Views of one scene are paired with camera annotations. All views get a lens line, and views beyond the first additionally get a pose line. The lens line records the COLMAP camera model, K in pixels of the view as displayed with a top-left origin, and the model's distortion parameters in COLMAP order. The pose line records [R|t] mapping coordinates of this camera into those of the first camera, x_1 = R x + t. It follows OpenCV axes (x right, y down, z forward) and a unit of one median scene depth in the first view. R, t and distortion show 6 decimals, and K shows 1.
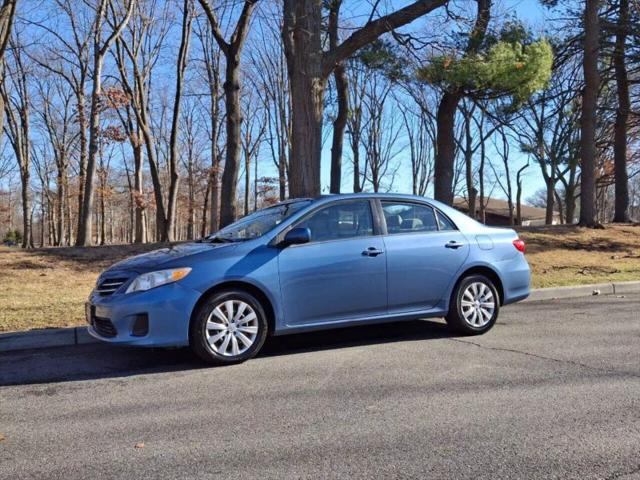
lens RADIAL K [[591.2, 0, 311.4], [0, 591.2, 240.1], [0, 0, 1]] dist [0.148244, -0.348711]
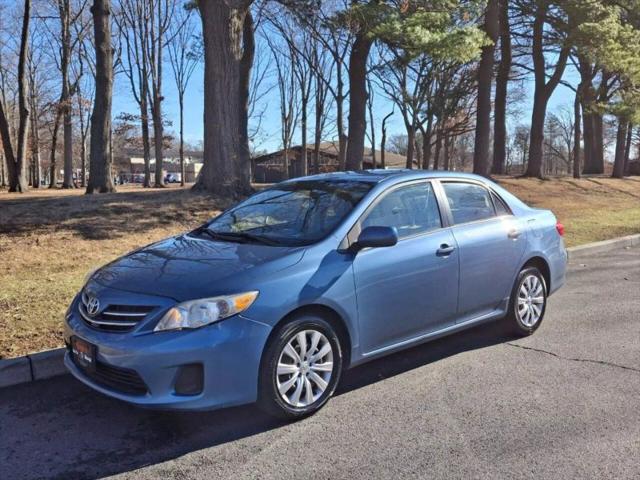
lens RADIAL K [[591.2, 0, 311.4], [0, 591.2, 240.1], [0, 0, 1]] dist [0.148244, -0.348711]
pose [[0.970318, -0.016144, 0.241293, -0.134815], [-0.007693, 0.995204, 0.097522, -0.035132], [-0.241710, -0.096483, 0.965540, 0.142963]]
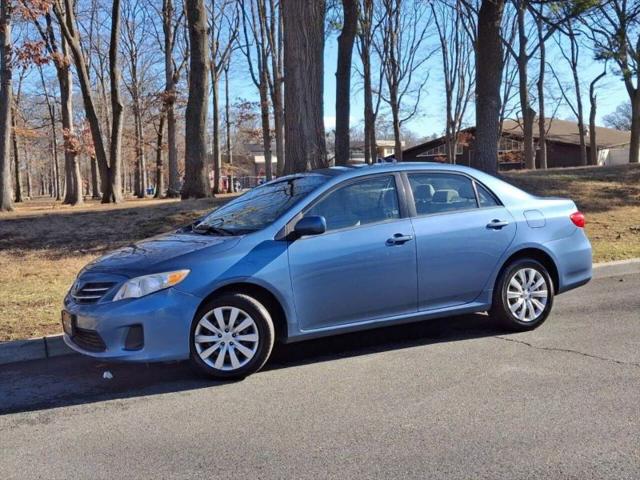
lens RADIAL K [[824.4, 0, 308.6], [0, 824.4, 239.4], [0, 0, 1]] dist [0.174106, -0.510098]
pose [[0.999514, -0.031135, 0.001503, -0.013440], [0.030959, 0.997182, 0.068329, -0.032217], [-0.003626, -0.068250, 0.997662, -0.082457]]
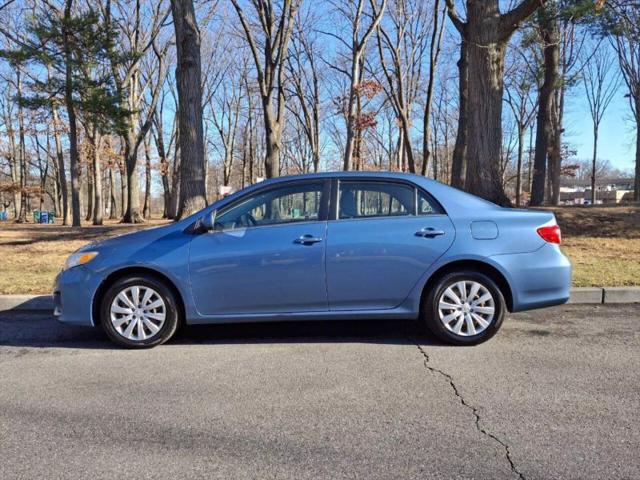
lens RADIAL K [[515.8, 0, 320.0], [0, 515.8, 240.0], [0, 0, 1]] dist [0.135884, -0.302375]
pose [[0.872719, 0.032558, -0.487135, 0.253384], [-0.003407, 0.998156, 0.060609, -0.013555], [0.488210, -0.051235, 0.871221, 0.175643]]
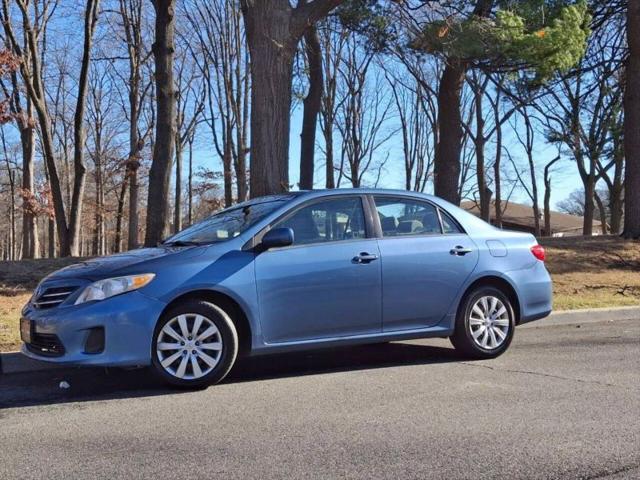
lens RADIAL K [[824.4, 0, 308.6], [0, 824.4, 239.4], [0, 0, 1]] dist [0.174106, -0.510098]
pose [[0.998613, 0.000501, 0.052643, -0.019822], [0.000833, 0.999679, -0.025314, 0.012261], [-0.052638, 0.025323, 0.998293, -0.085325]]
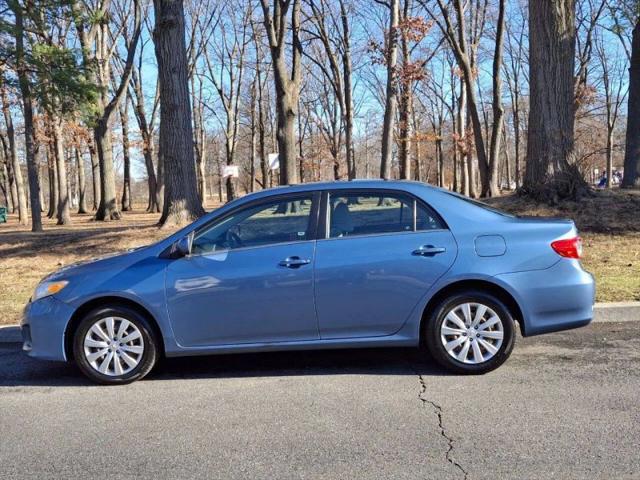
lens RADIAL K [[710.1, 0, 322.8], [0, 710.1, 249.0], [0, 0, 1]] dist [0.169878, -0.432385]
pose [[0.844732, 0.020214, -0.534808, 0.333708], [0.029771, 0.995965, 0.084666, -0.040004], [0.534361, -0.087442, 0.840721, 0.111194]]
